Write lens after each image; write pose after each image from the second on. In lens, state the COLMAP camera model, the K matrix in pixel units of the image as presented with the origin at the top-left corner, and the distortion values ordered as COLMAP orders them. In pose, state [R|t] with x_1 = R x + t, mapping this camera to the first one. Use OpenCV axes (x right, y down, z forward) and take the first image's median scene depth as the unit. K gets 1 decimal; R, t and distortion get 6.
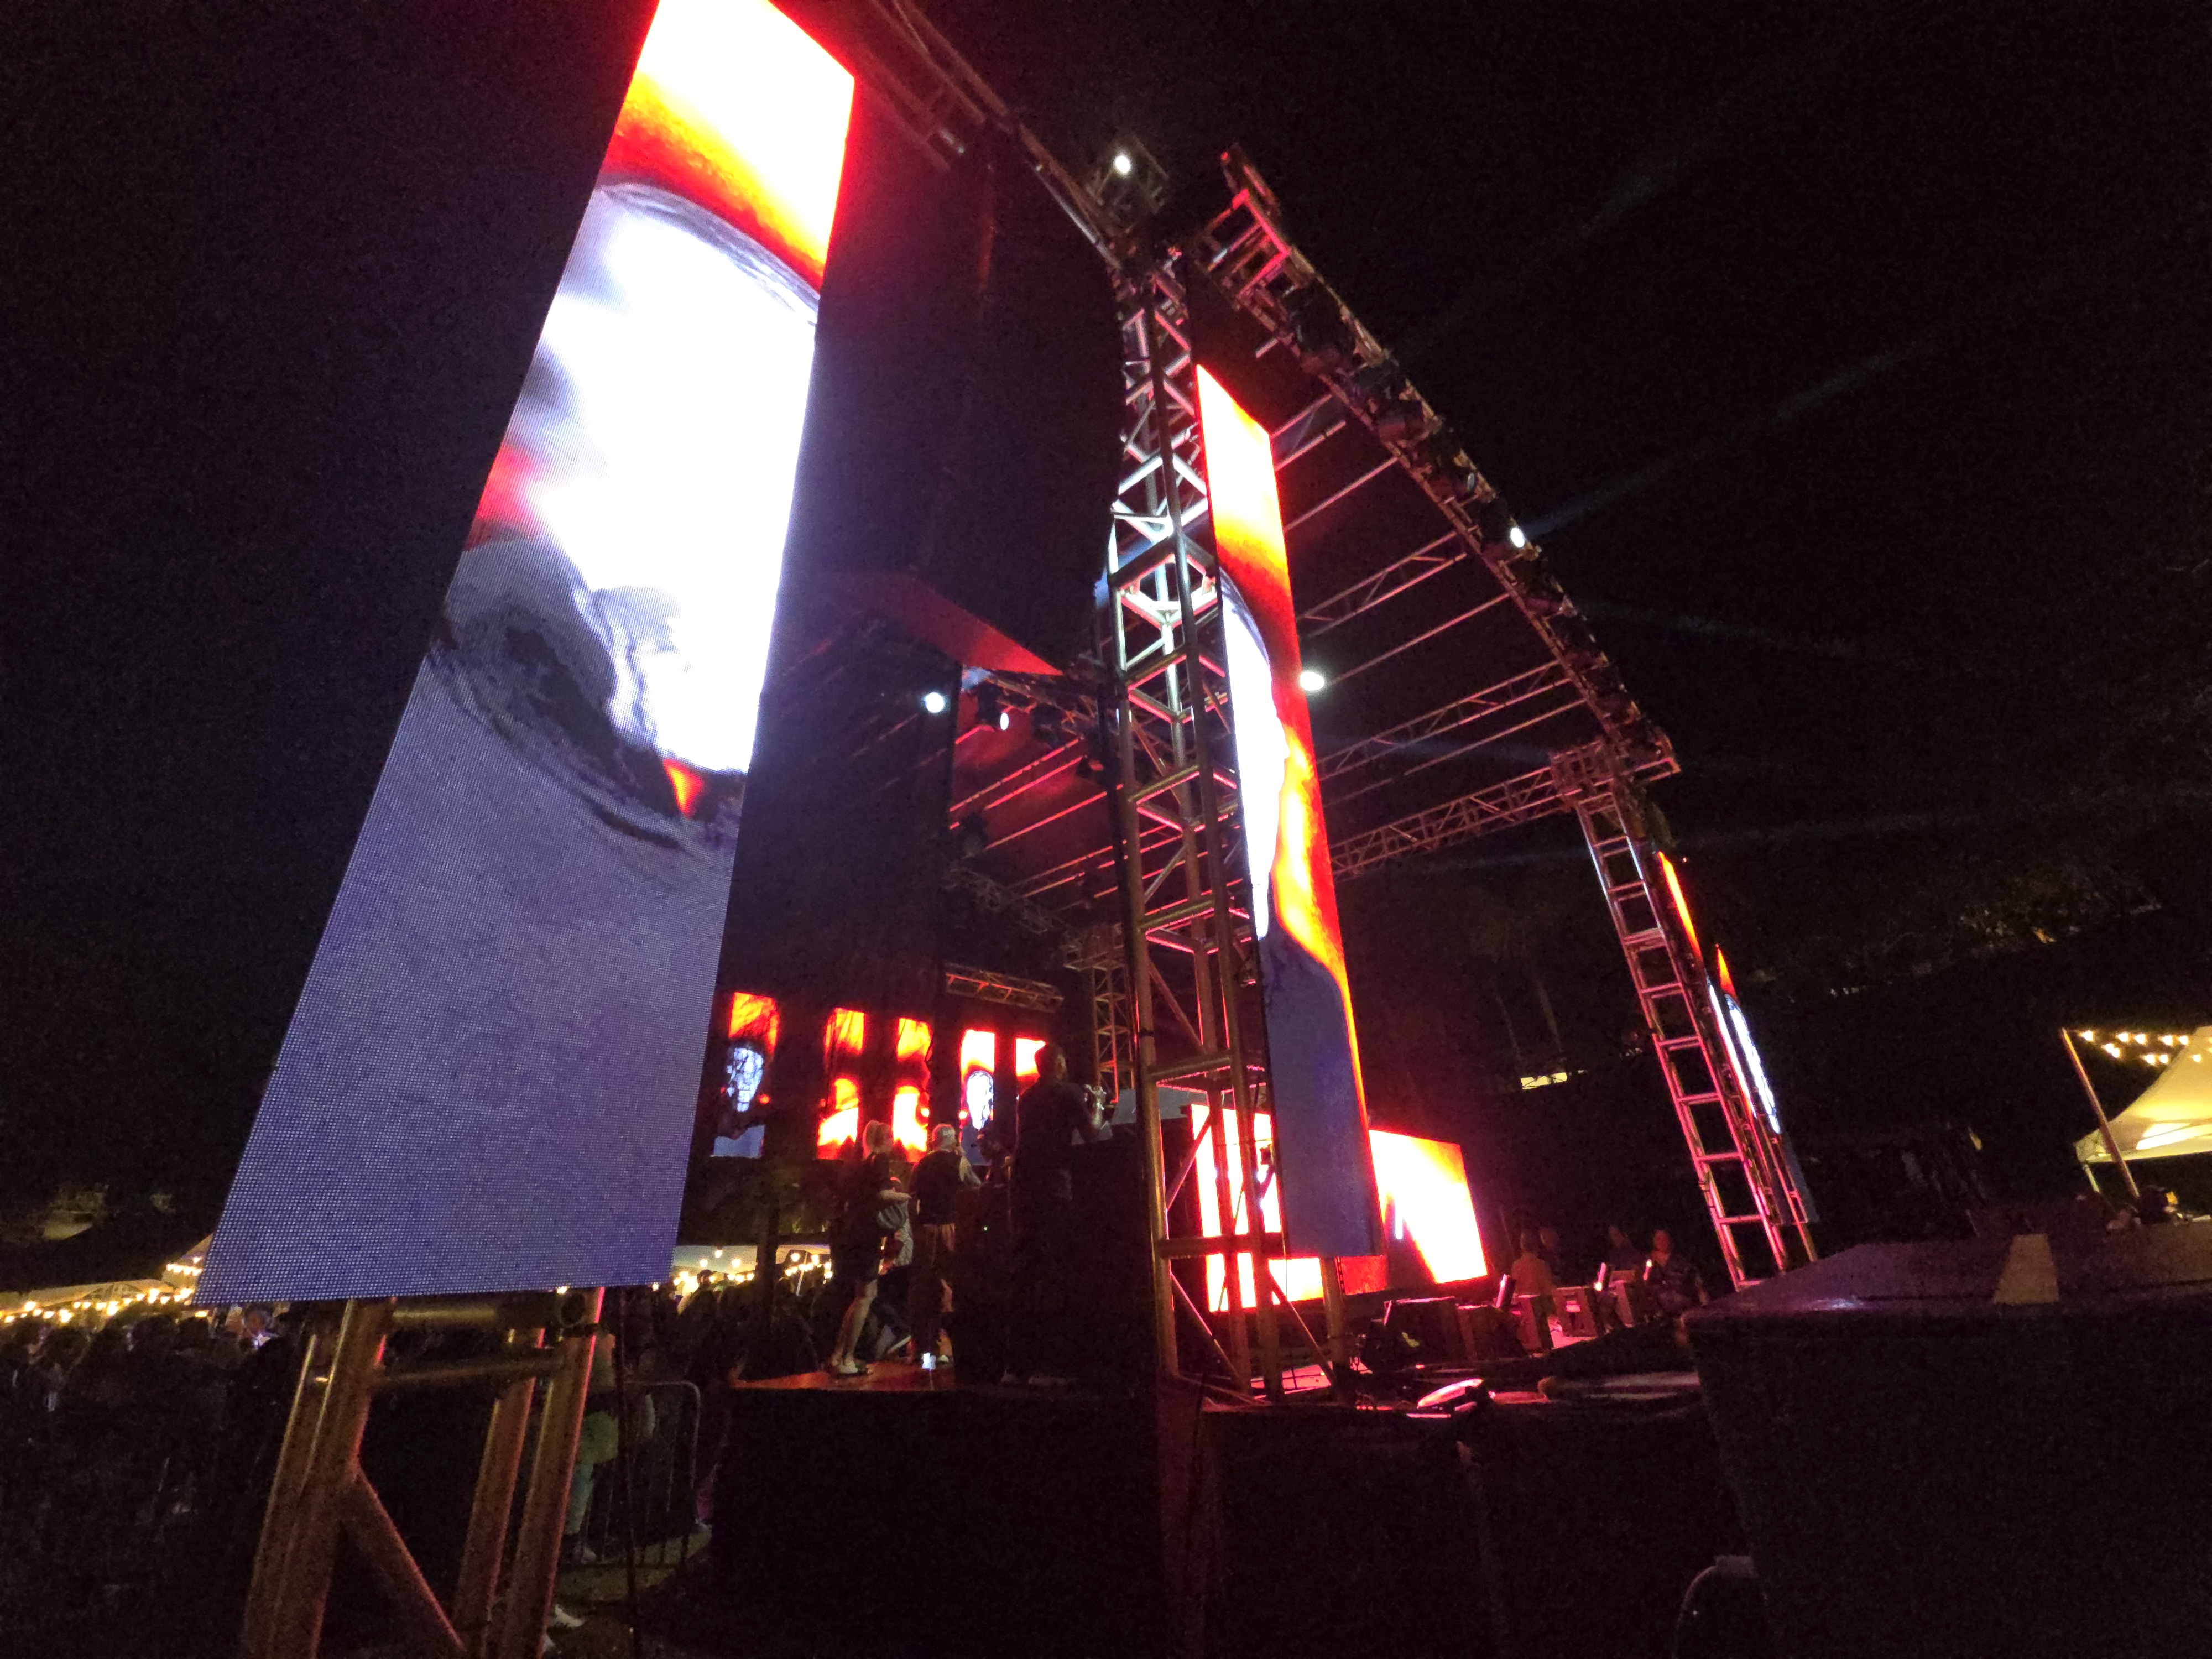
lens RADIAL K [[886.0, 0, 1106.0], [0, 886.0, 829.5], [0, 0, 1]] dist [0.000752, -0.008582]
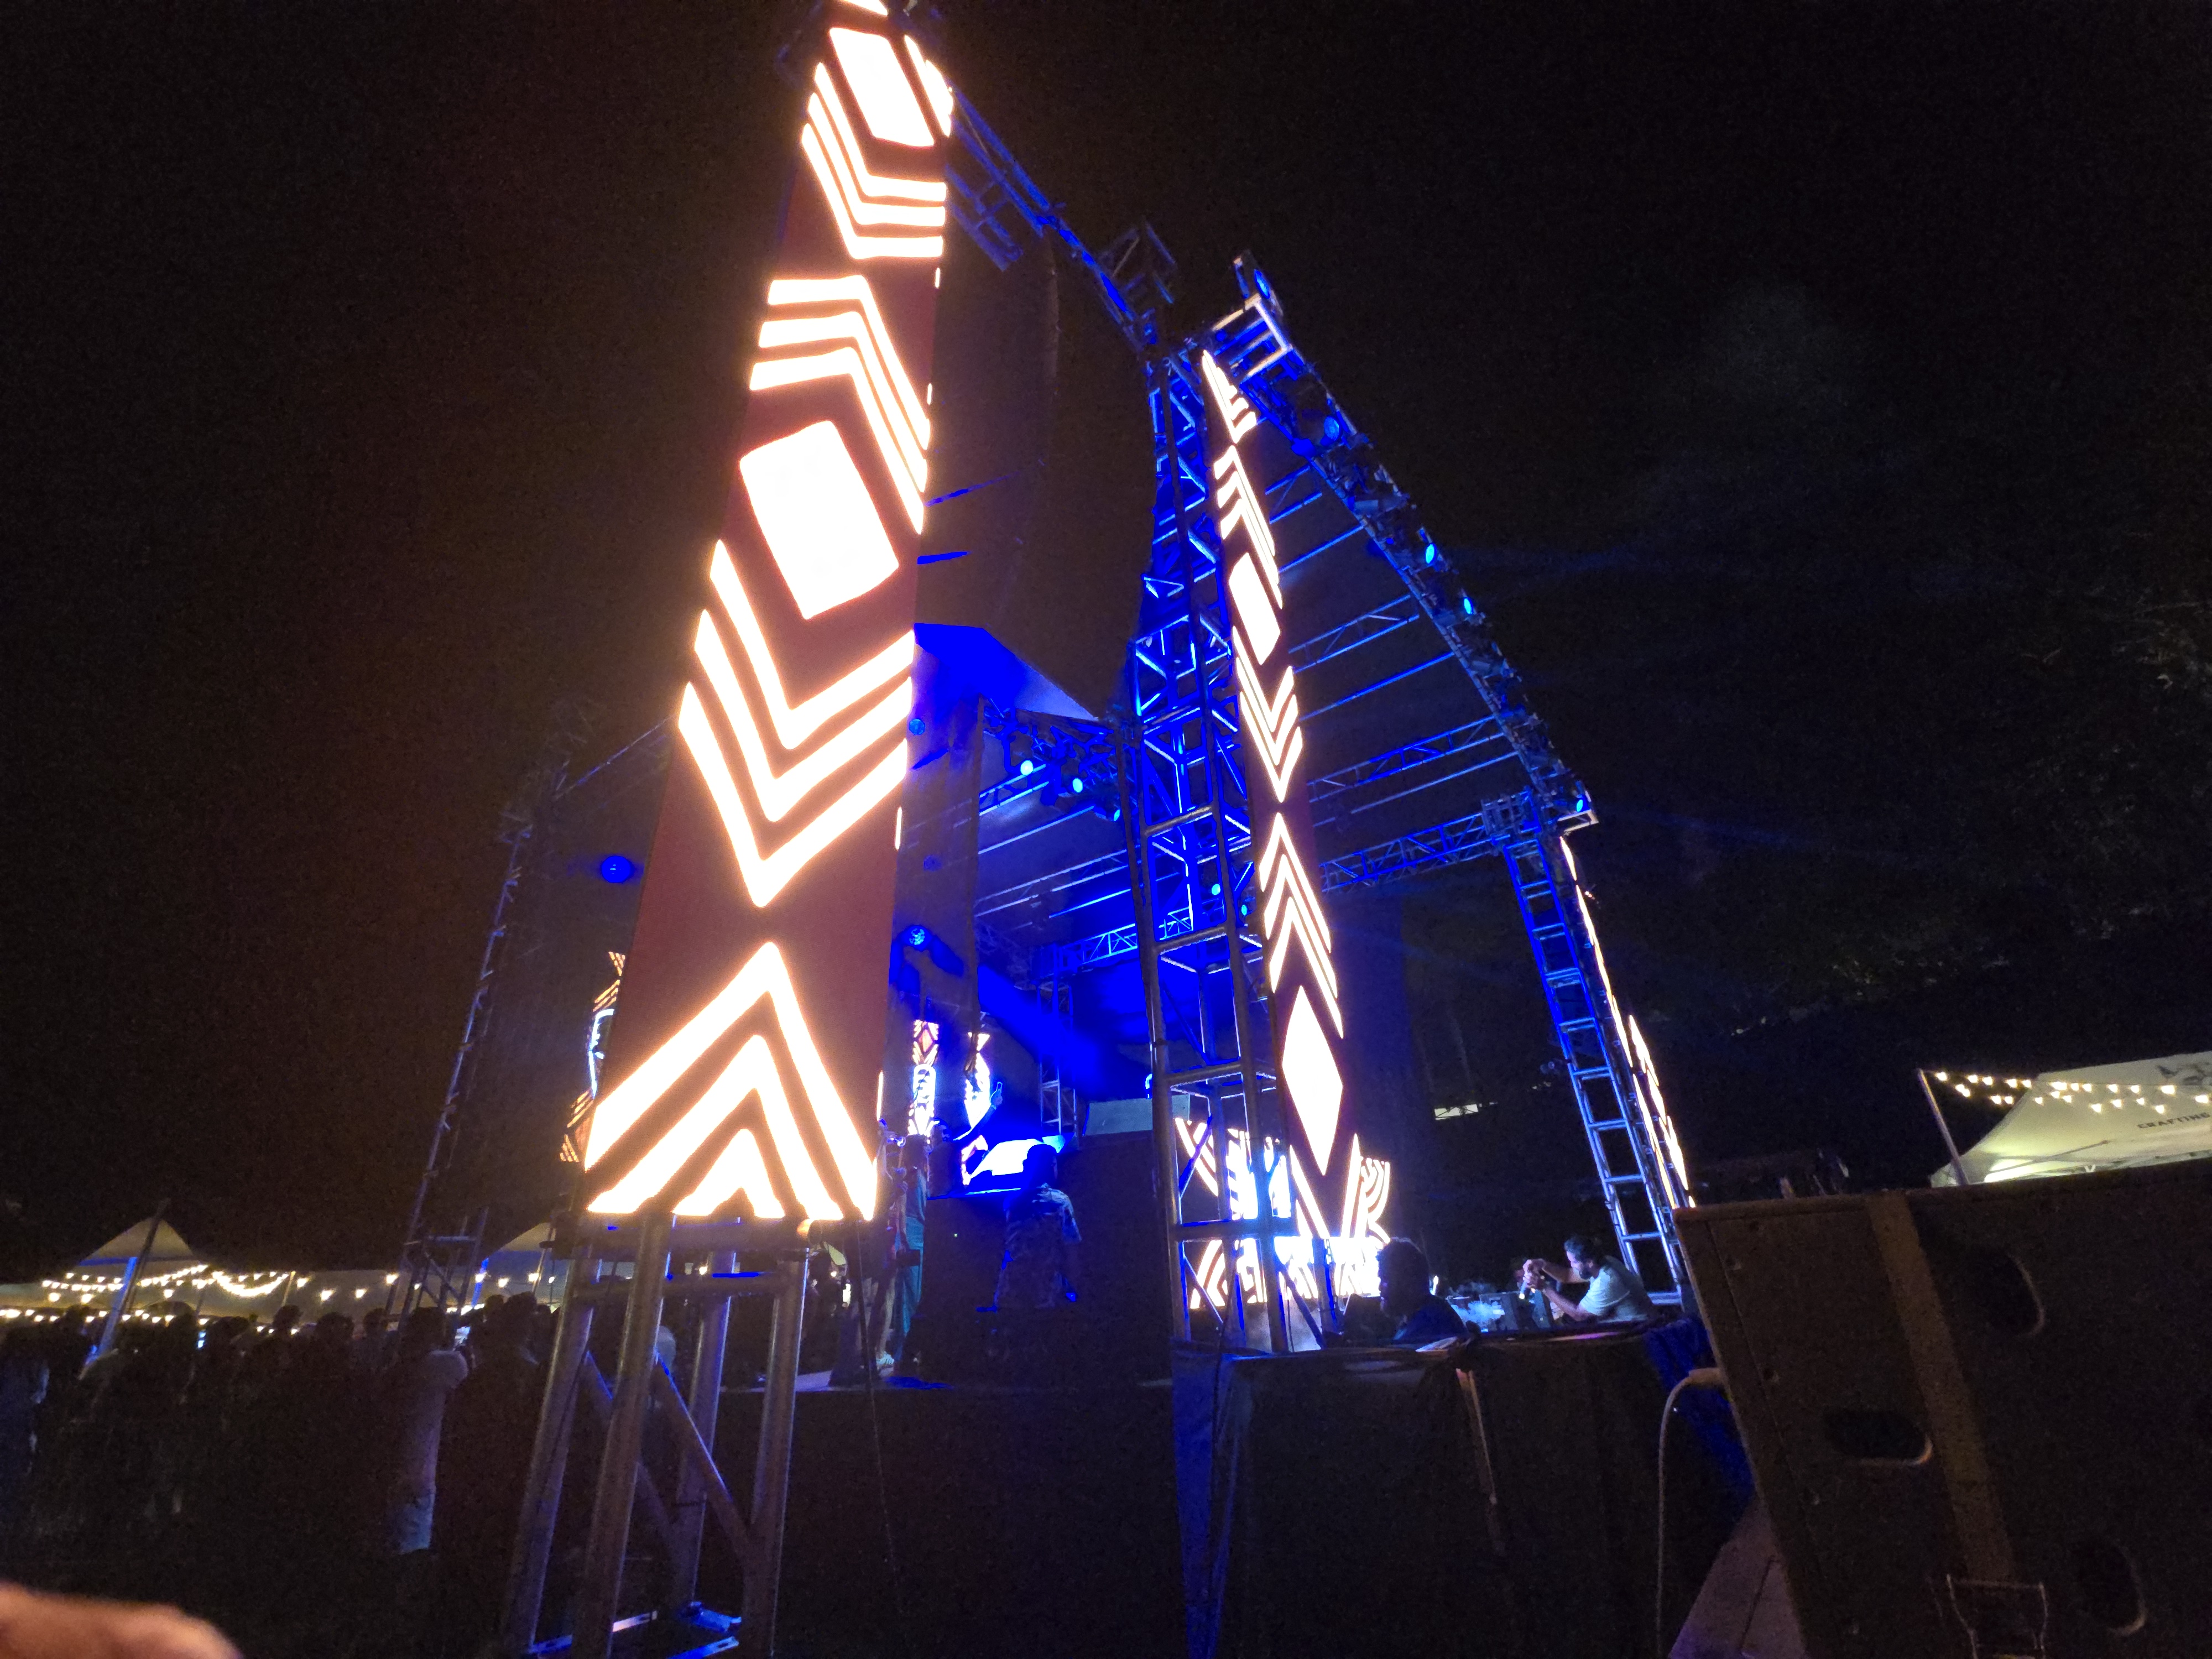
lens RADIAL K [[886.0, 0, 1106.0], [0, 886.0, 829.5], [0, 0, 1]] dist [-0.013092, -0.000129]
pose [[0.996130, 0.044361, 0.075878, -0.041592], [-0.042370, 0.998719, -0.027657, -0.002556], [-0.077008, 0.024335, 0.996733, -0.041166]]
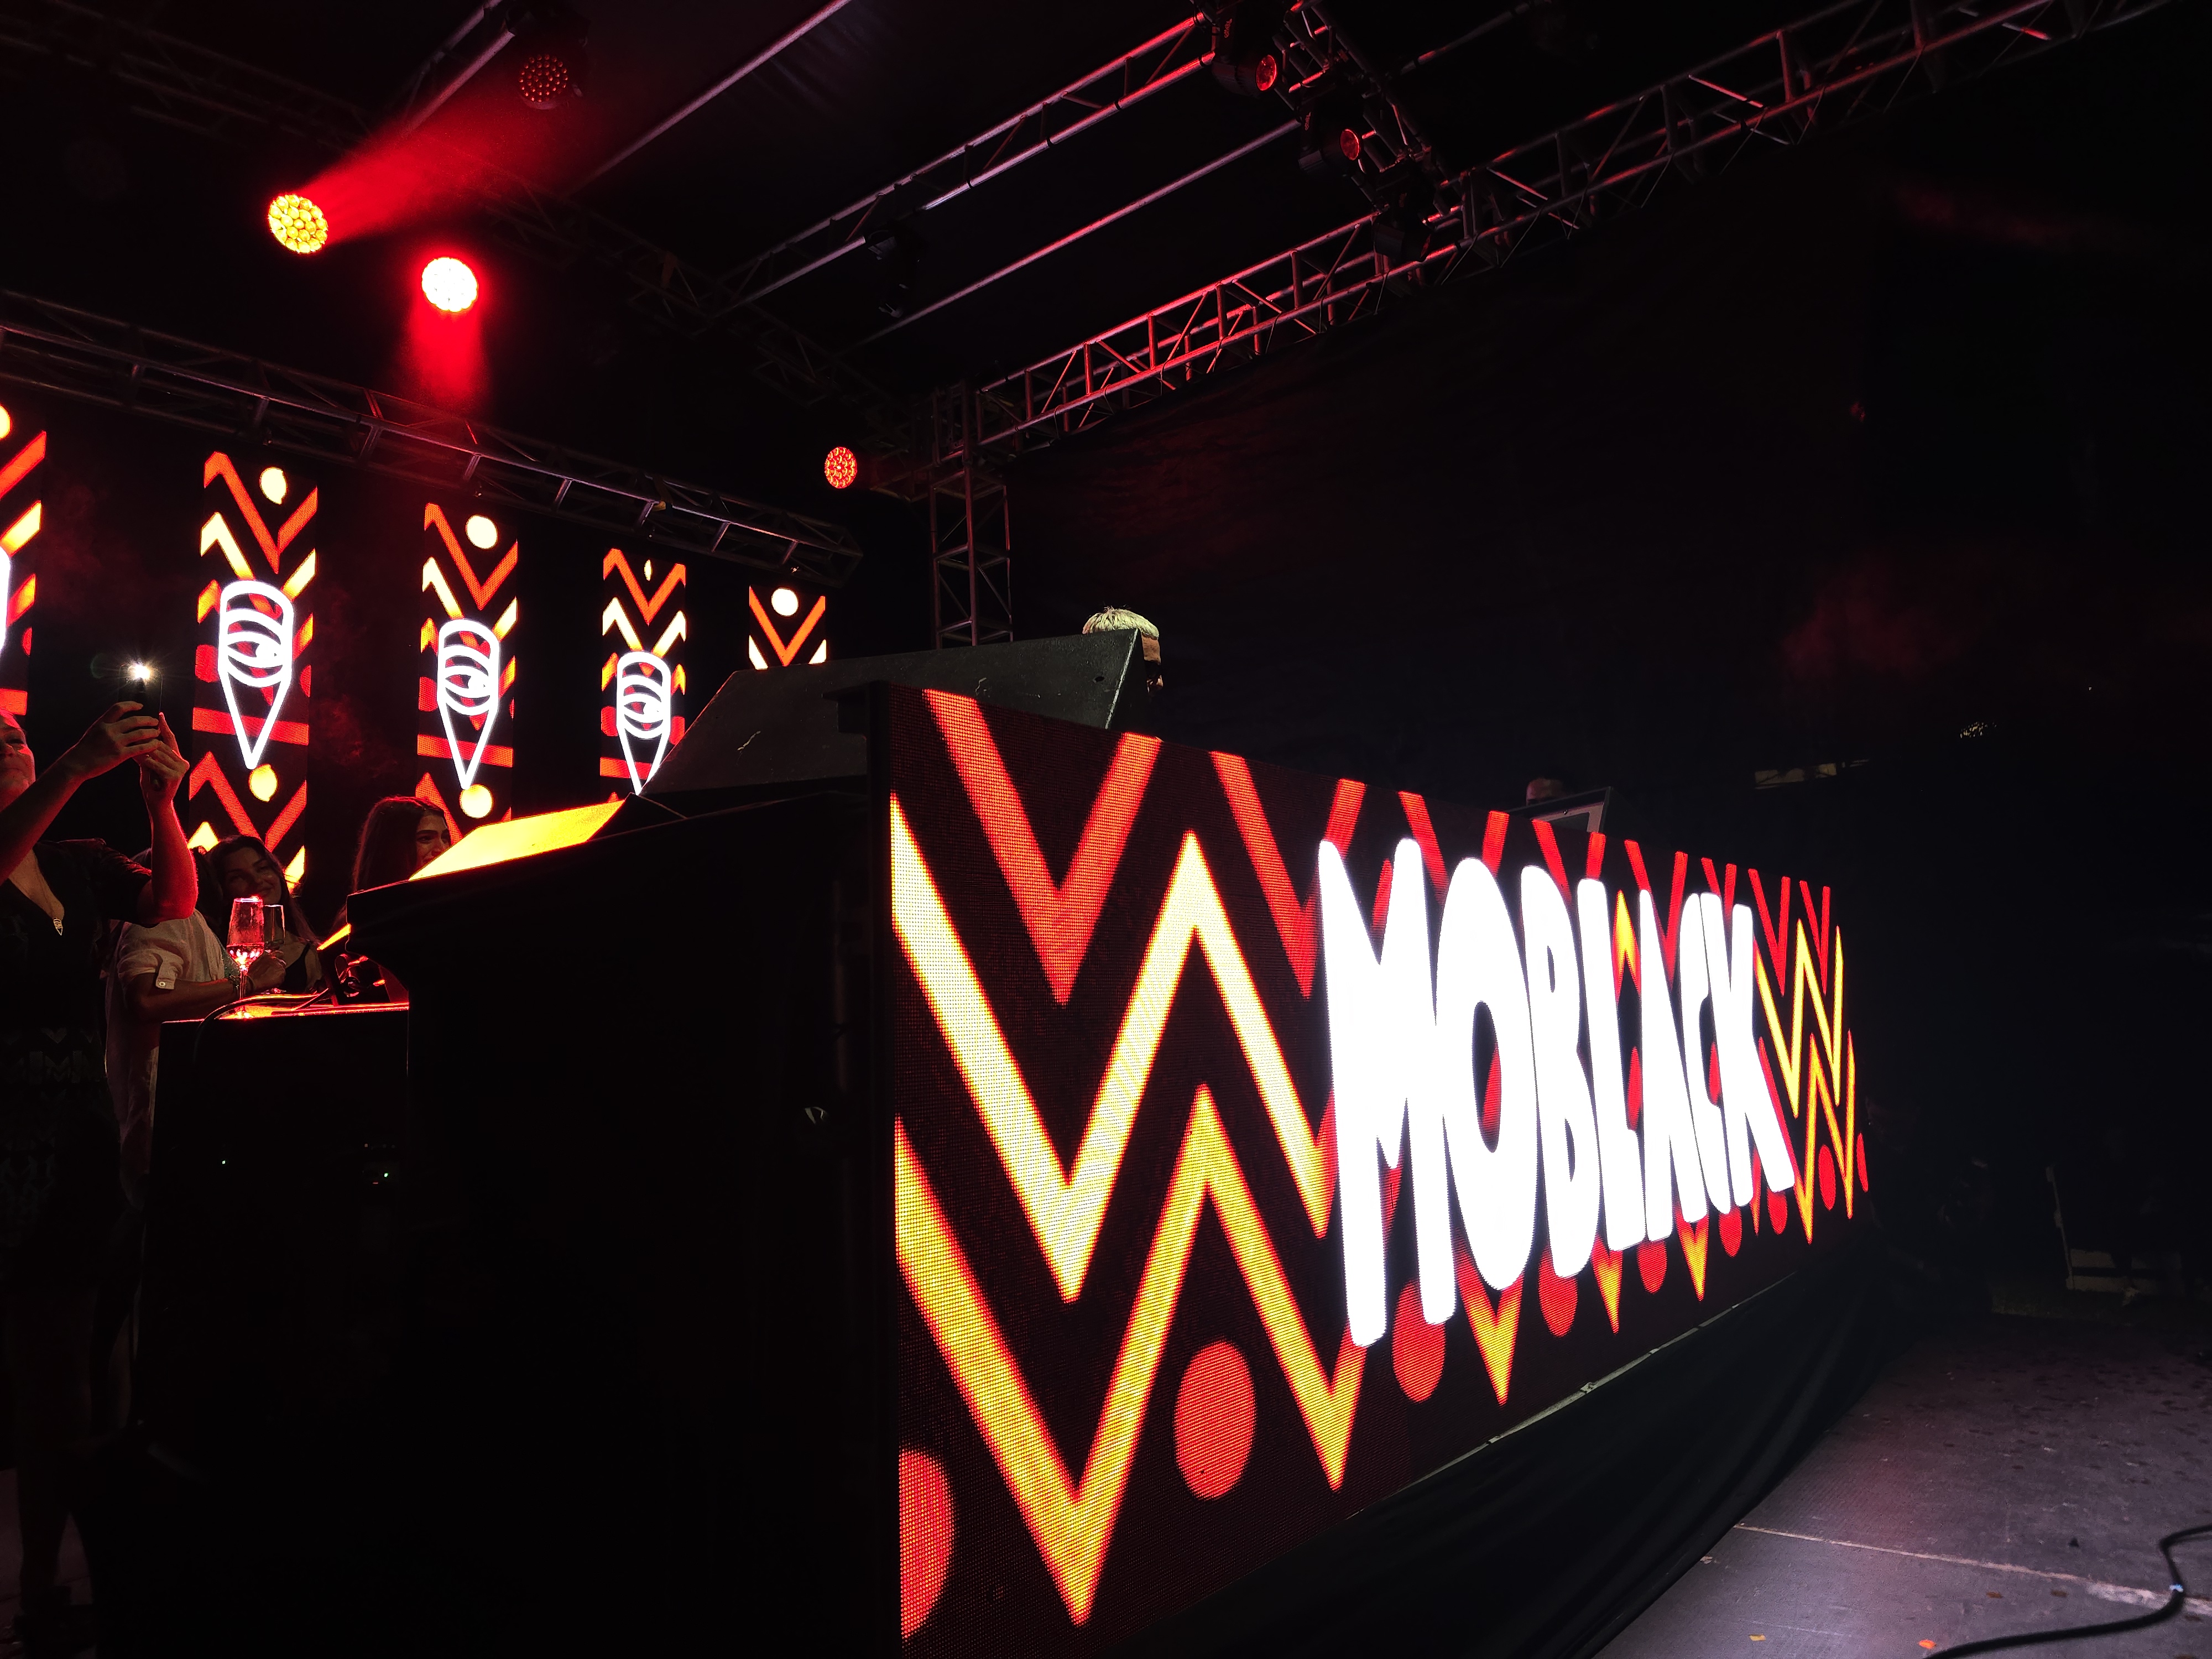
lens RADIAL K [[1499.4, 0, 1106.0], [0, 1499.4, 829.5], [0, 0, 1]] dist [0.000702, 0.000085]
pose [[0.999402, 0.017492, 0.029818, 0.093015], [-0.025916, 0.949940, 0.311357, 0.147854], [-0.022879, -0.311944, 0.949825, 0.424068]]
